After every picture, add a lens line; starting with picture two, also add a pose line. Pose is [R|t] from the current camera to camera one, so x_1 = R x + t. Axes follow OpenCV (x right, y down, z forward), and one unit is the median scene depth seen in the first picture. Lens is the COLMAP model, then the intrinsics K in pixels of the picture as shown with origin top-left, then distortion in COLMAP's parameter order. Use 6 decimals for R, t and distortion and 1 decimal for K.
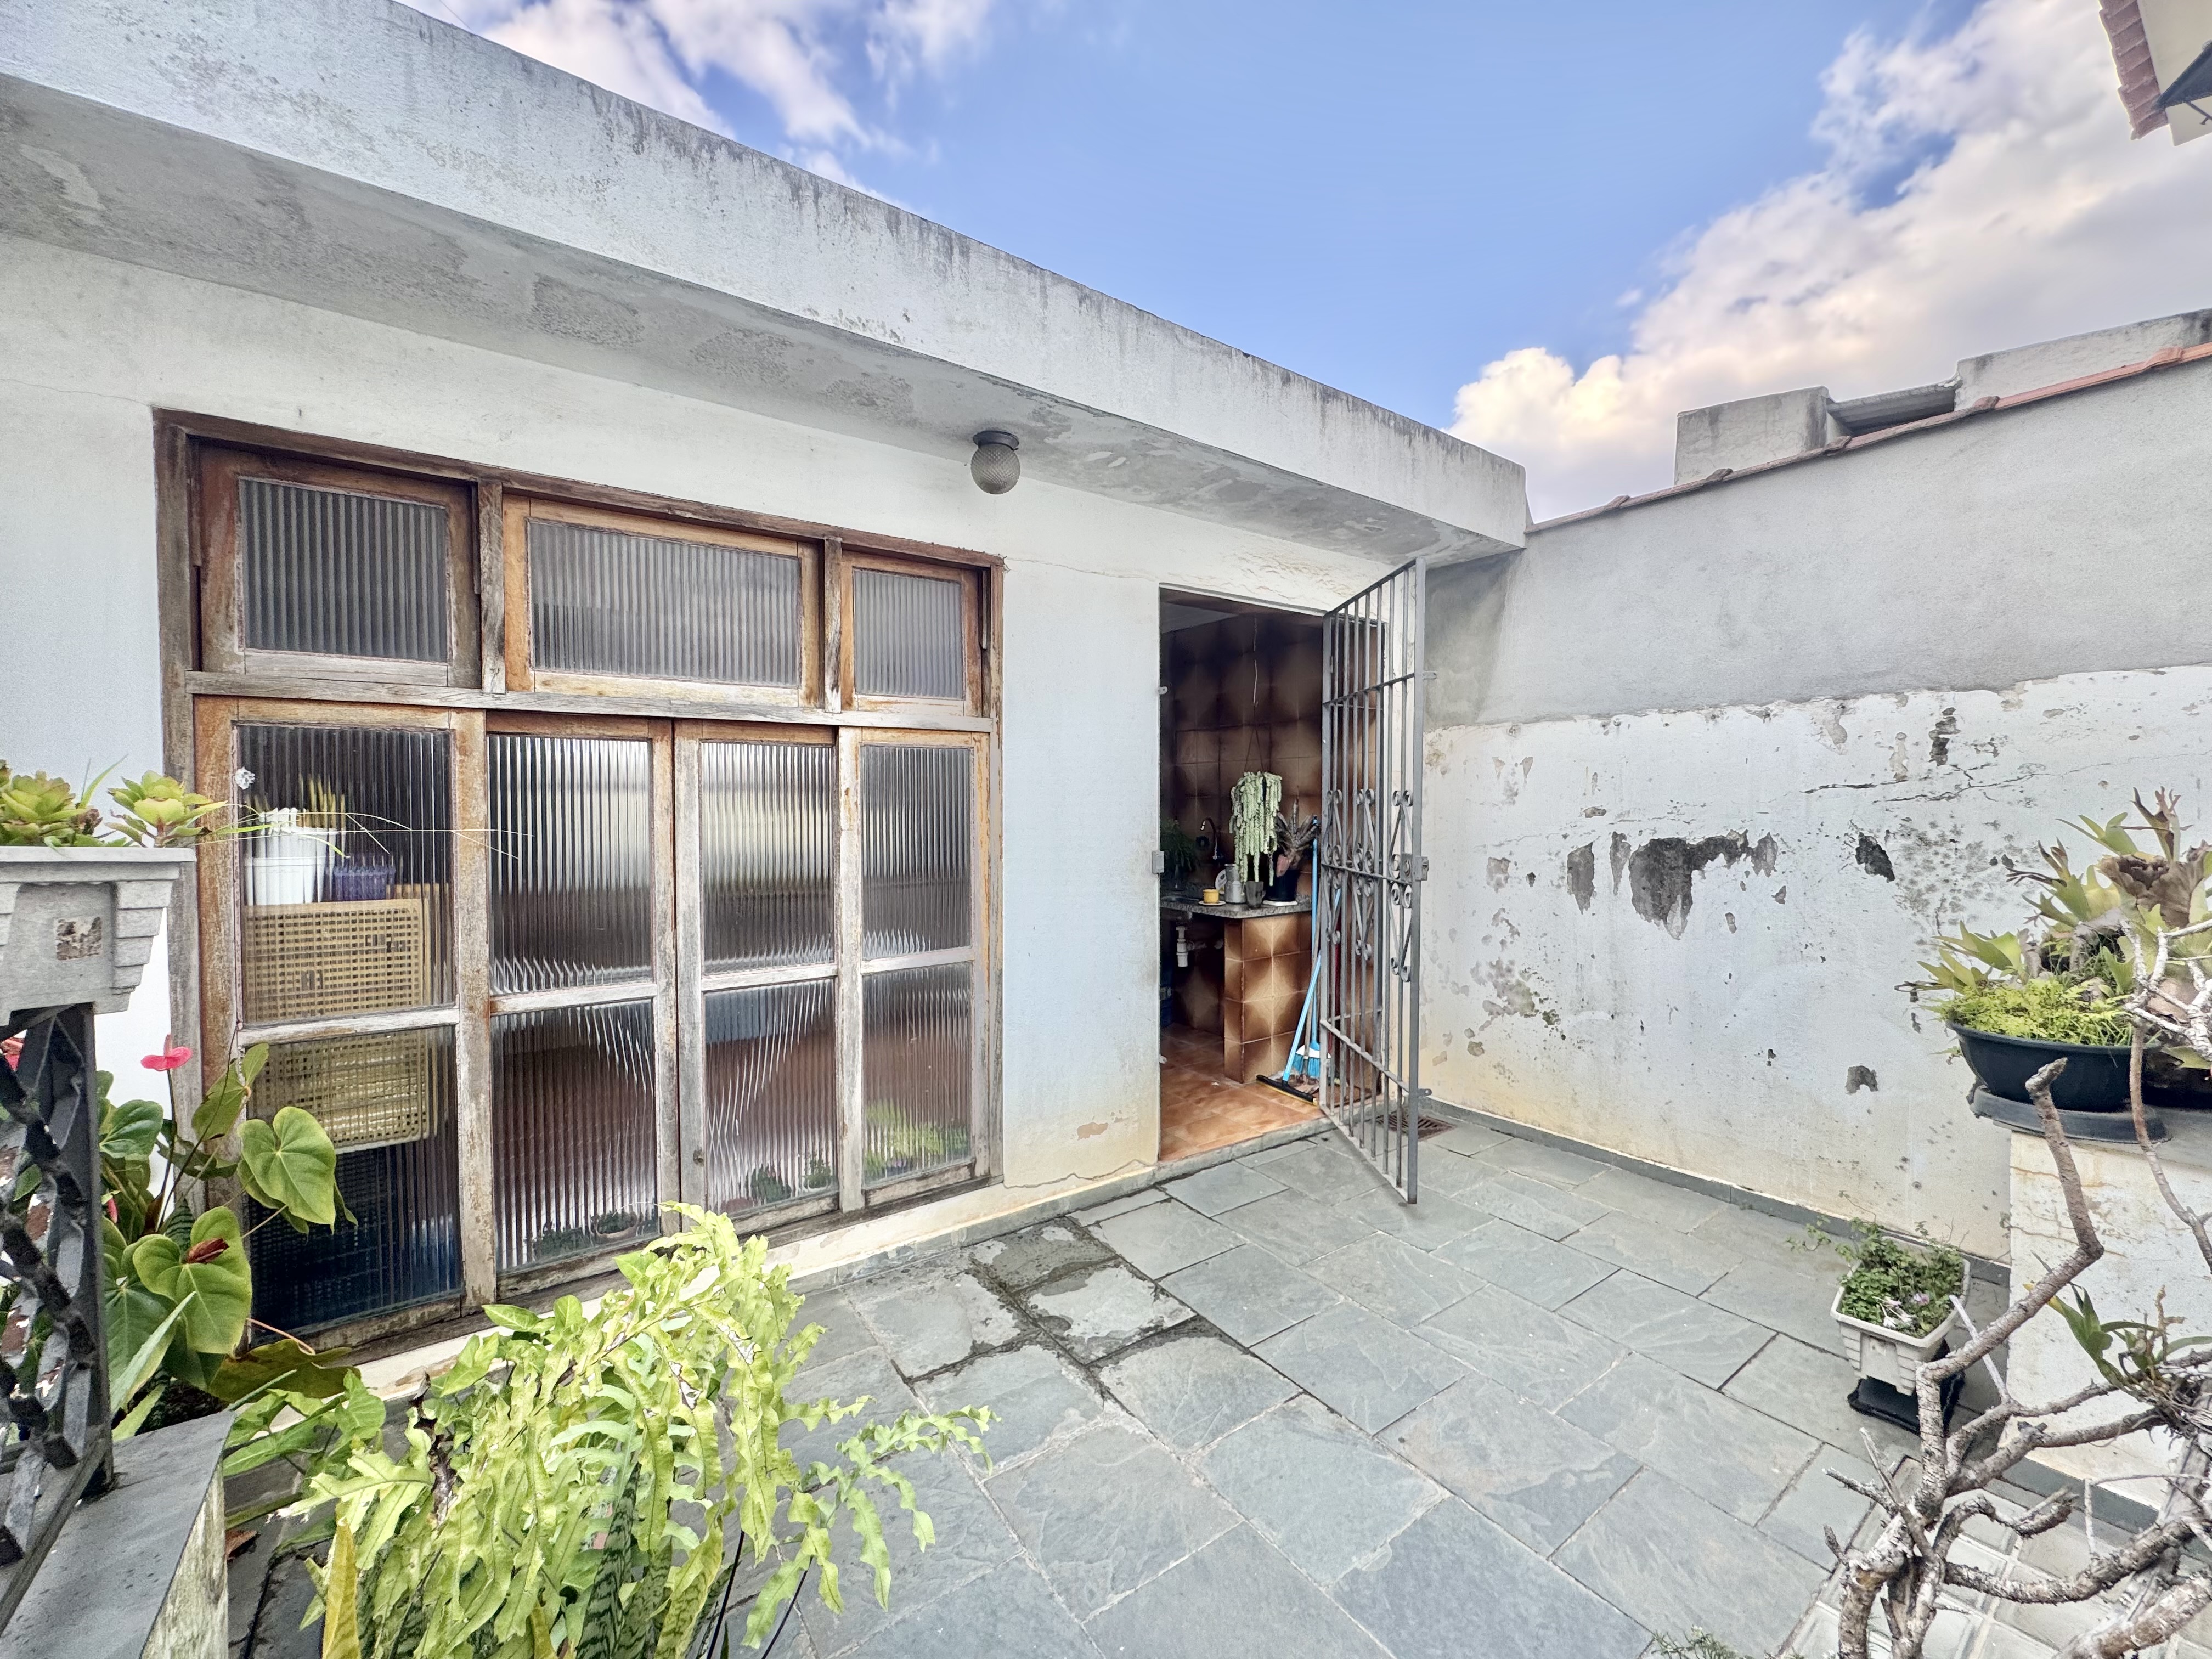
lens RADIAL K [[880.3, 0, 1108.5], [0, 880.3, 823.6], [0, 0, 1]] dist [-0.001087, 0.000376]
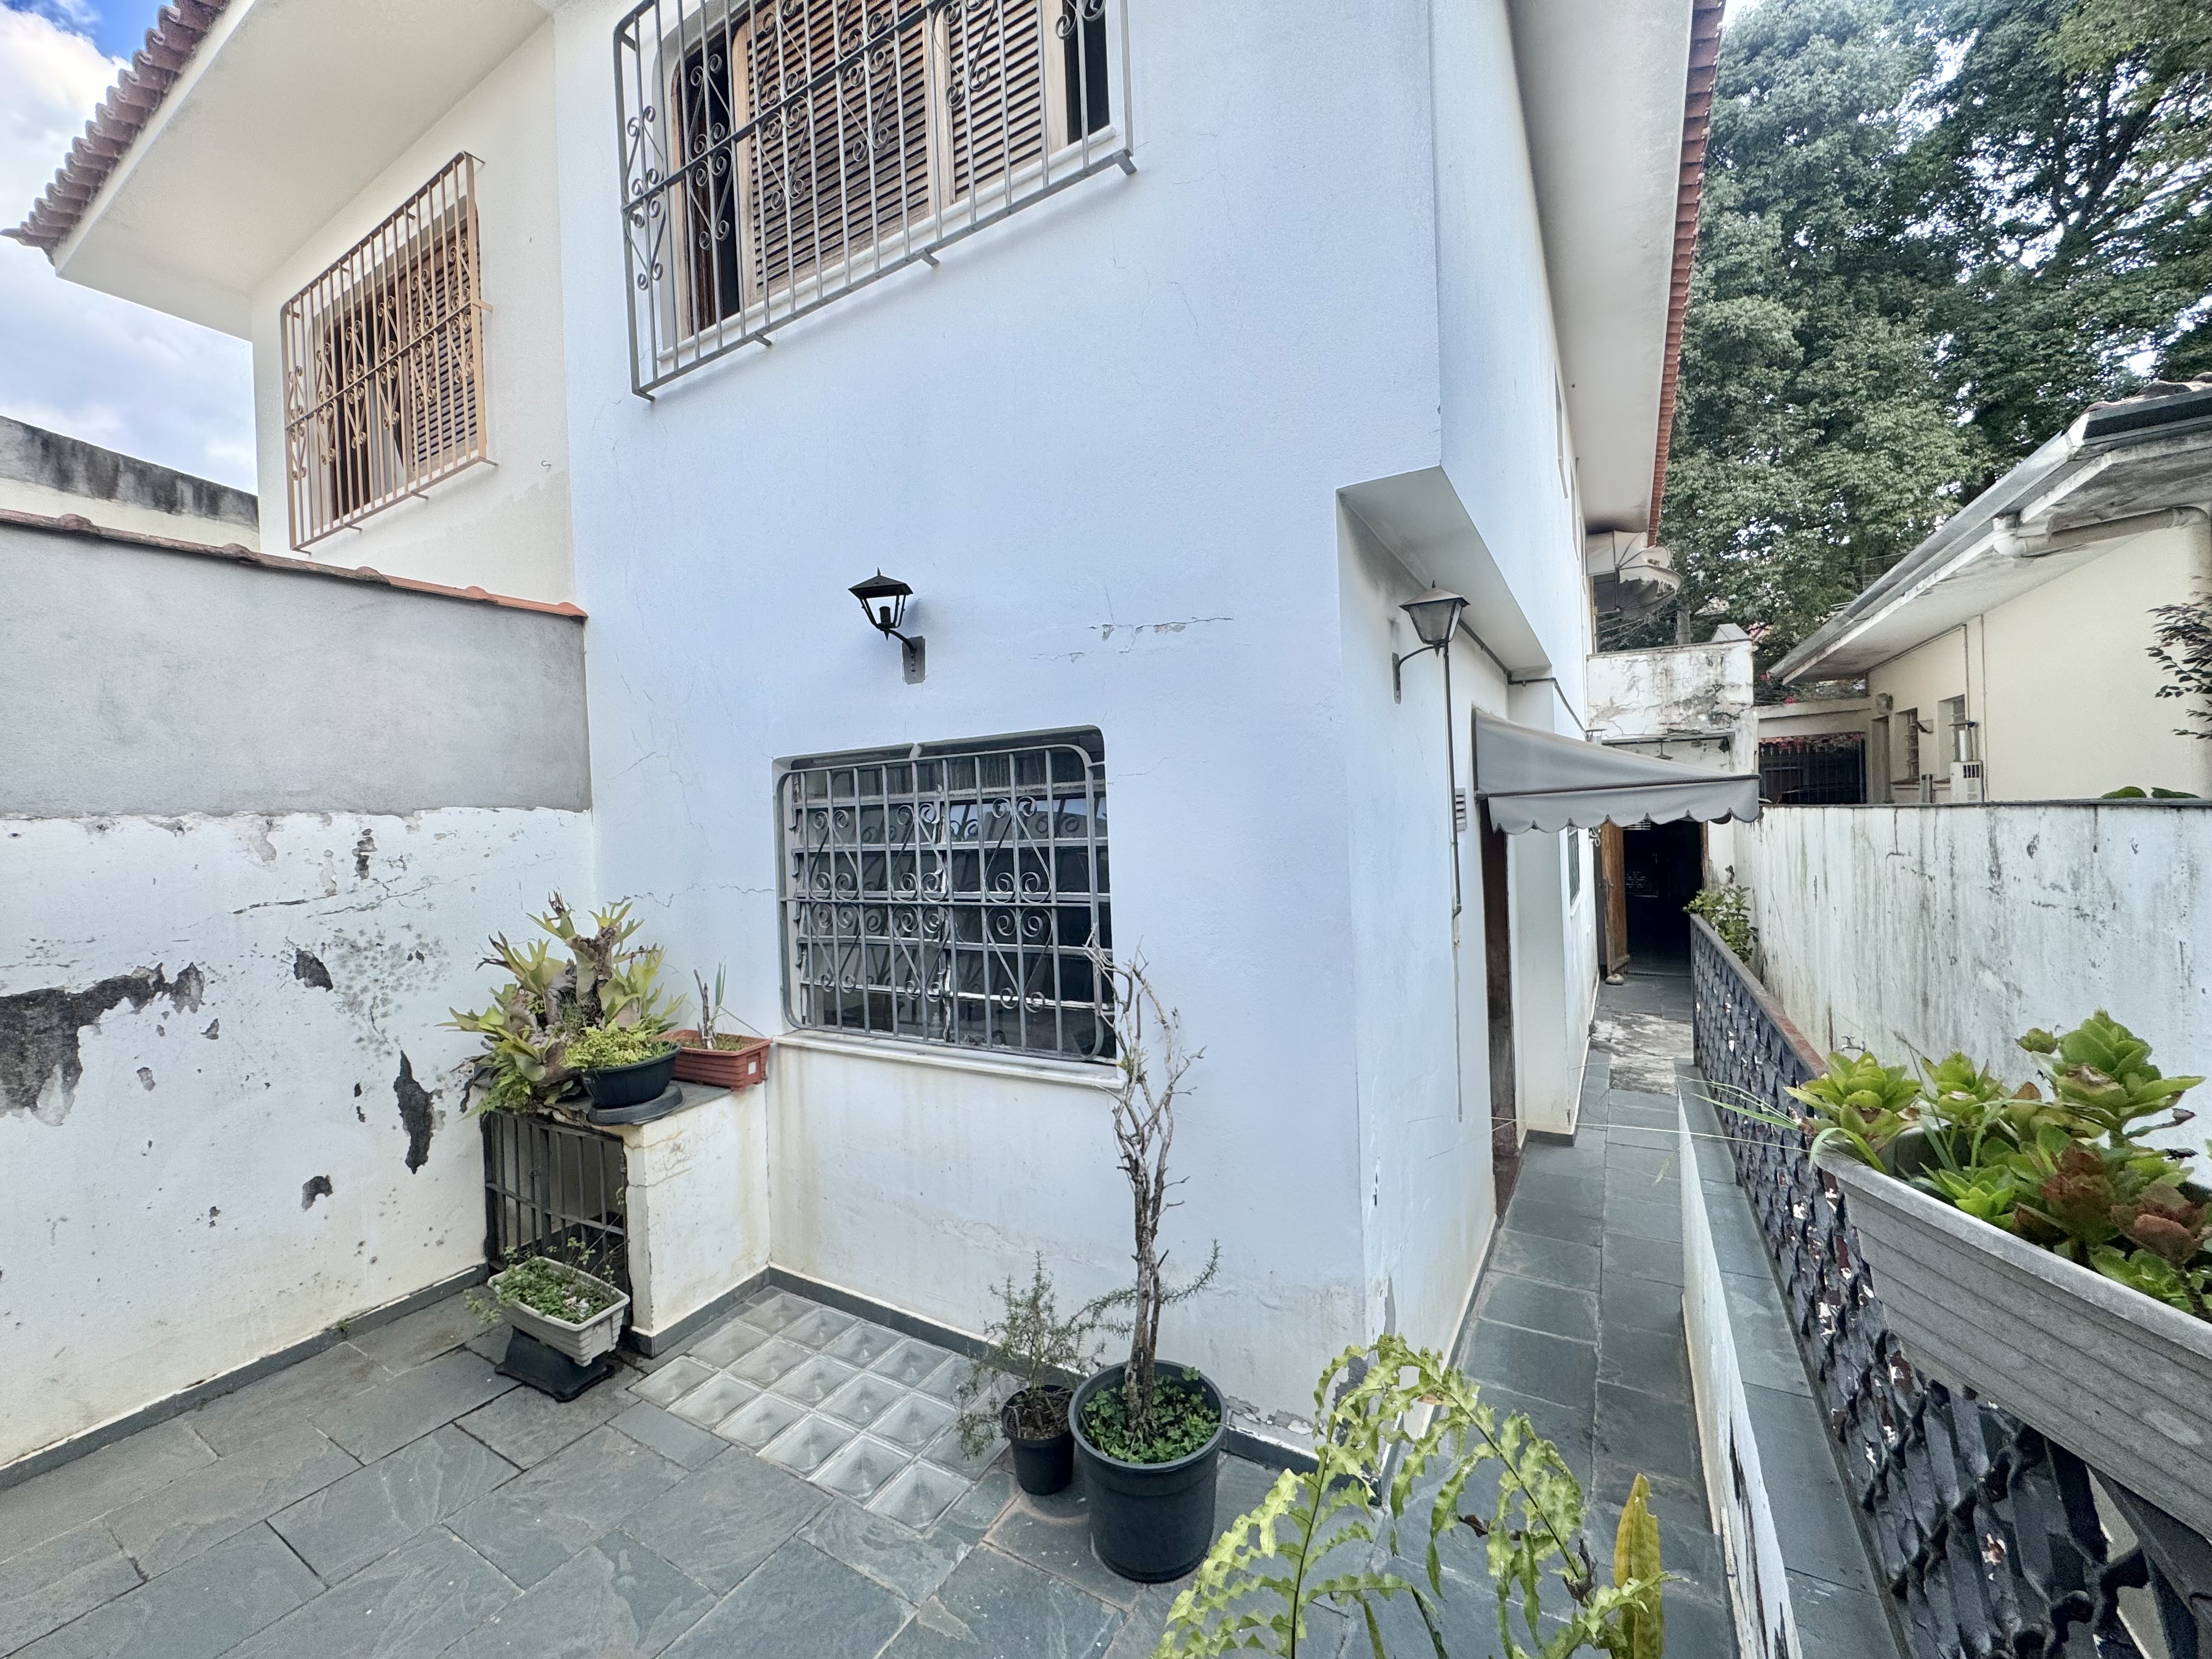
lens RADIAL K [[880.3, 0, 1098.4], [0, 880.3, 831.1], [0, 0, 1]] dist [-0.001087, 0.000376]
pose [[-0.396120, 0.003891, 0.918191, -0.451009], [0.060504, 0.997928, 0.021873, -0.093338], [-0.916203, 0.064218, -0.395535, 0.565720]]
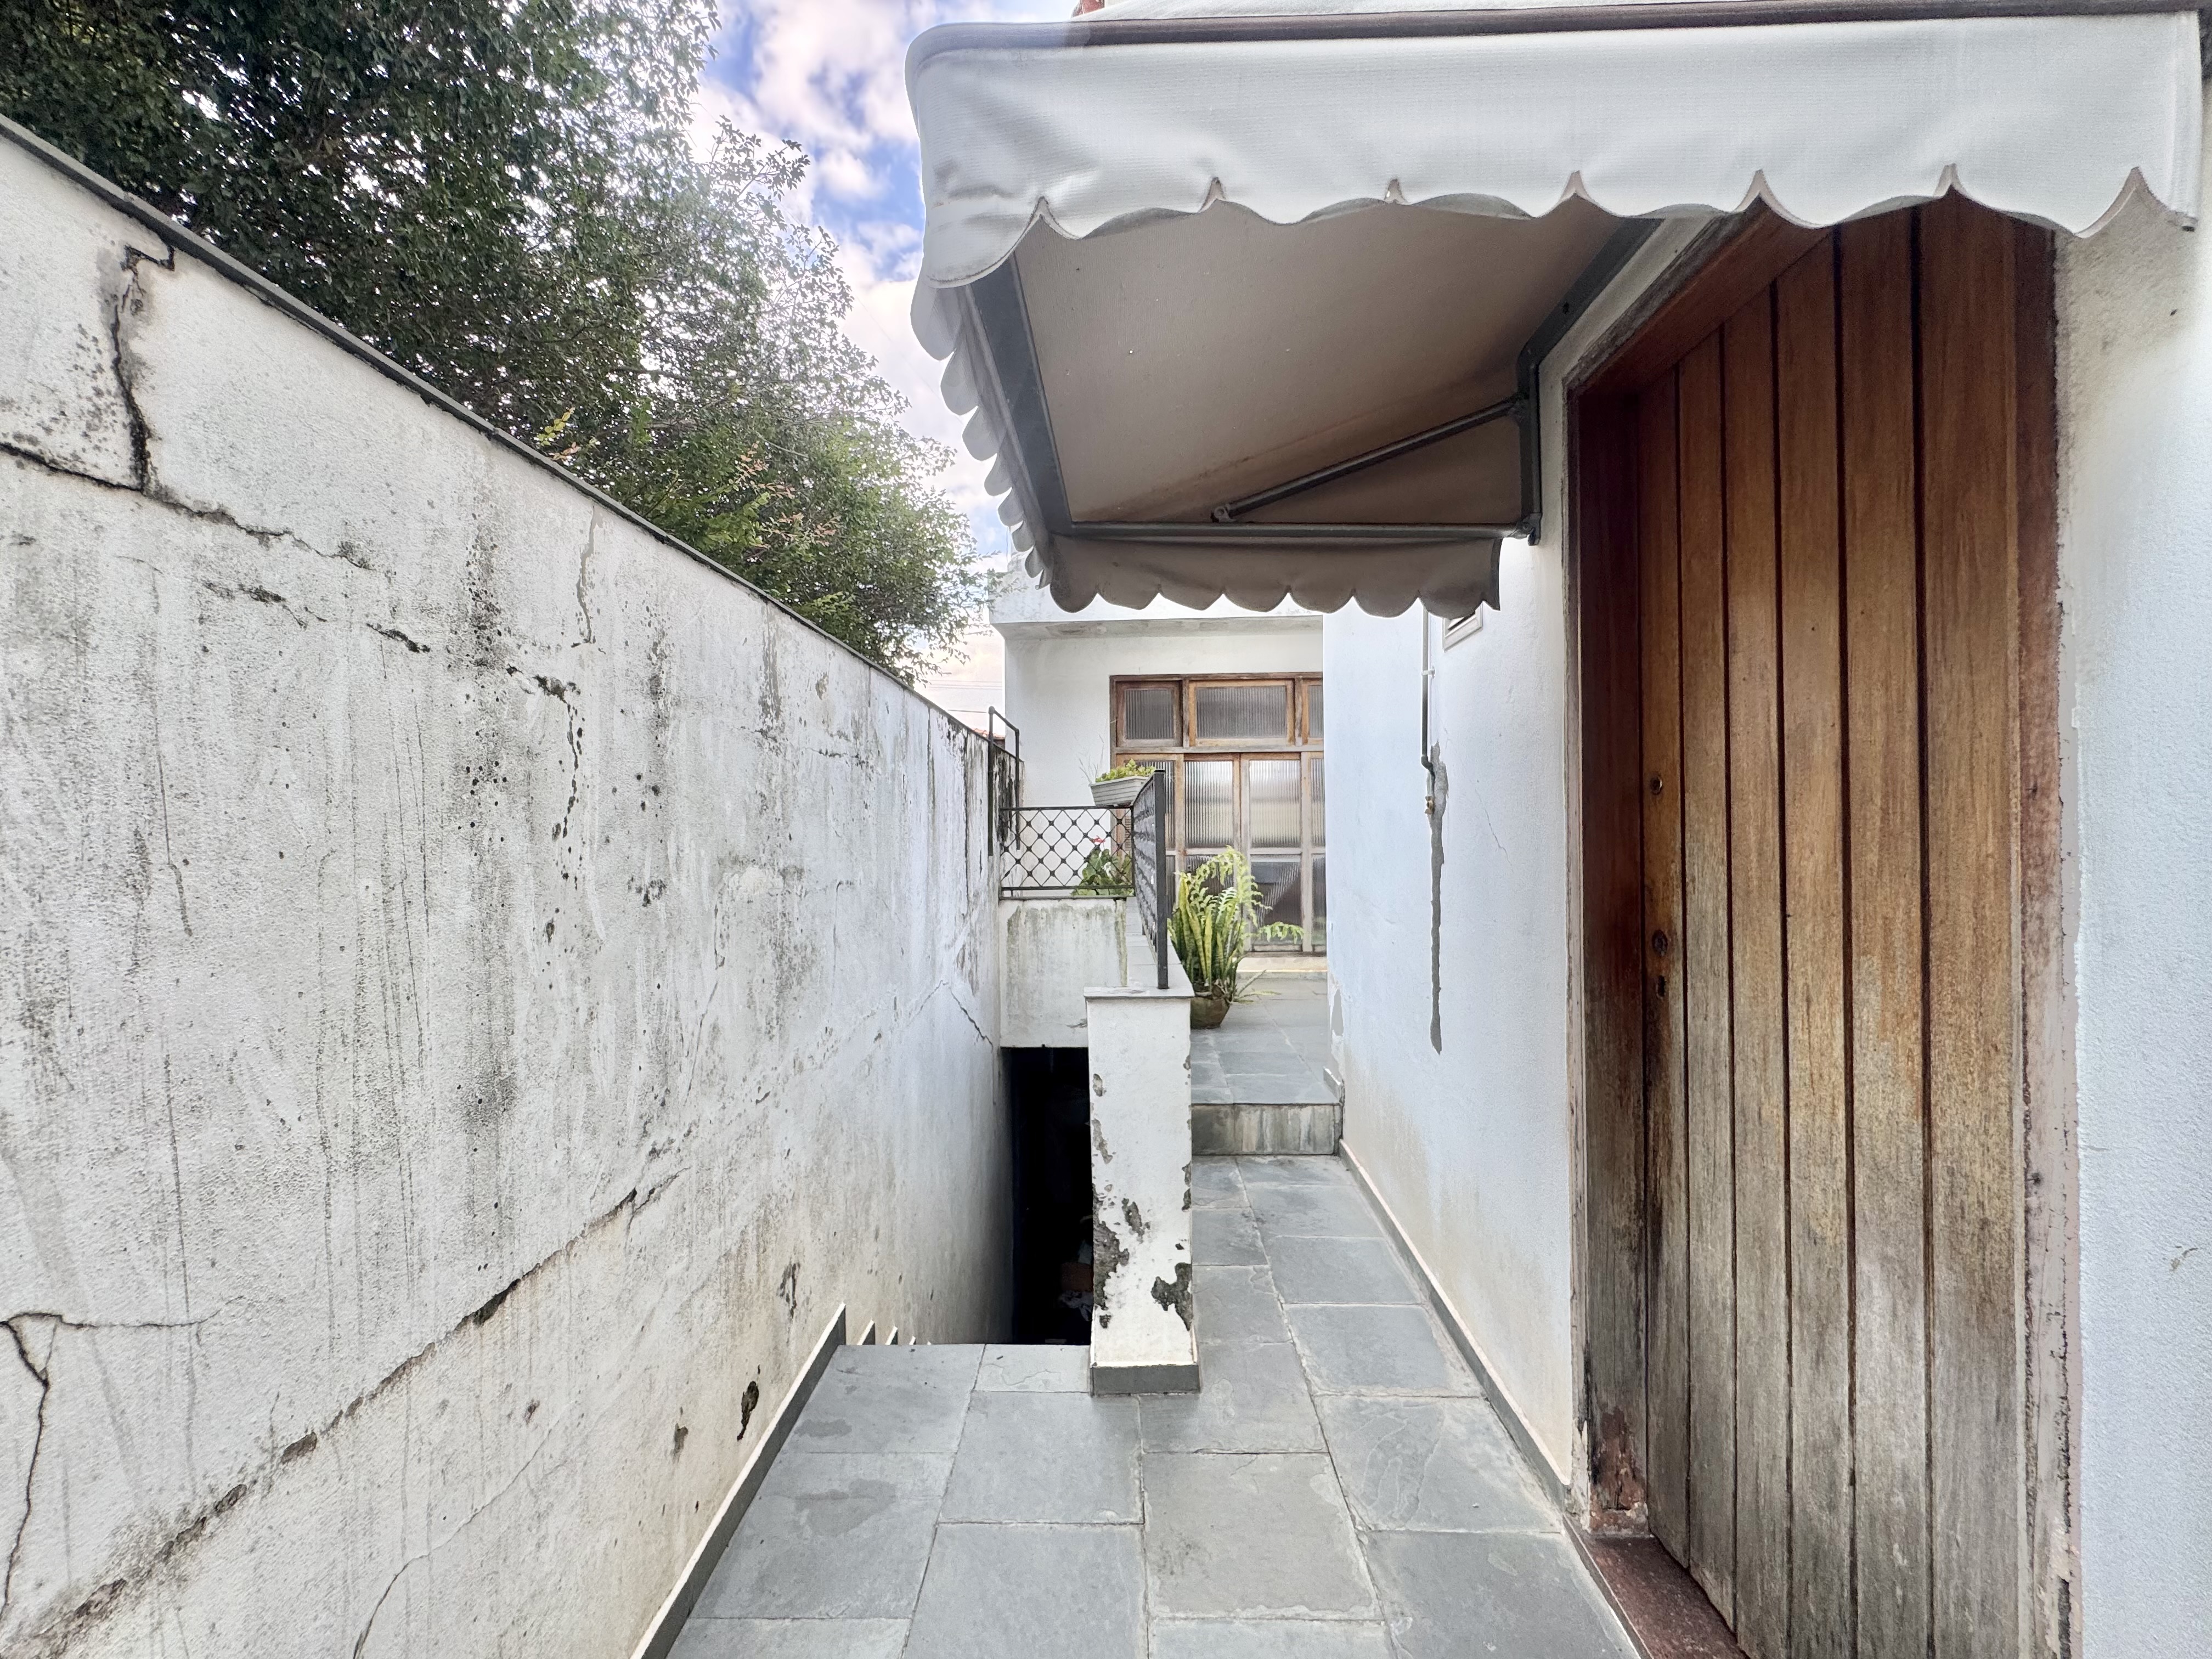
lens RADIAL K [[880.3, 0, 1108.7], [0, 880.3, 830.0], [0, 0, 1]] dist [-0.001087, 0.000376]
pose [[0.794521, -0.006818, -0.607199, 0.739579], [-0.006291, 0.999791, -0.019457, 0.156042], [0.607205, 0.019279, 0.794312, -1.246953]]
